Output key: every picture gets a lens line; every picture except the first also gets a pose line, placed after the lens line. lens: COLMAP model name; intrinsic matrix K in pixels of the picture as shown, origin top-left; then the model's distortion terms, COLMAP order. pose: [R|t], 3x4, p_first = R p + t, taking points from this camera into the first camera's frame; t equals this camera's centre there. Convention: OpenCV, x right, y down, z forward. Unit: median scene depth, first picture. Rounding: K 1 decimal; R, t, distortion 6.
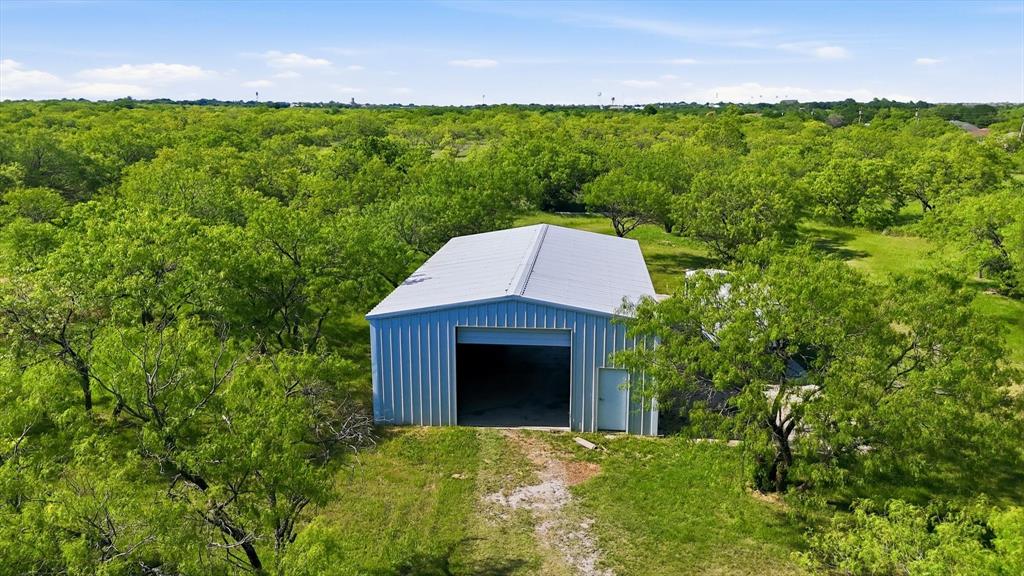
lens RADIAL K [[808.2, 0, 511.5], [0, 808.2, 288.2], [0, 0, 1]] dist [0.042922, 0.000924]
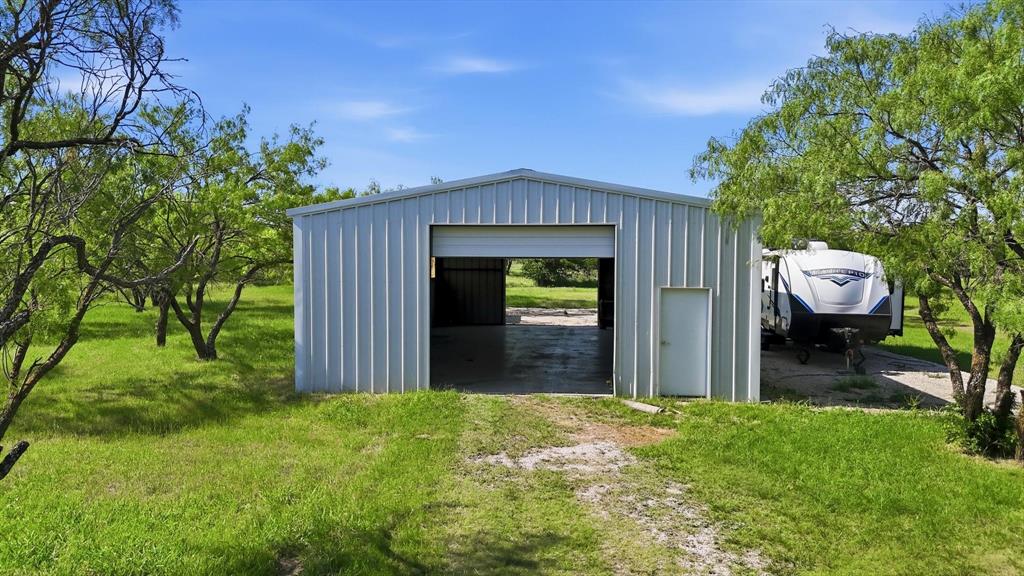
lens RADIAL K [[808.2, 0, 513.0], [0, 808.2, 288.1], [0, 0, 1]] dist [0.042922, 0.000924]
pose [[0.999905, 0.004415, 0.013081, -0.014230], [-0.002025, 0.984140, -0.177379, 0.236658], [-0.013656, 0.177336, 0.984056, 0.448596]]
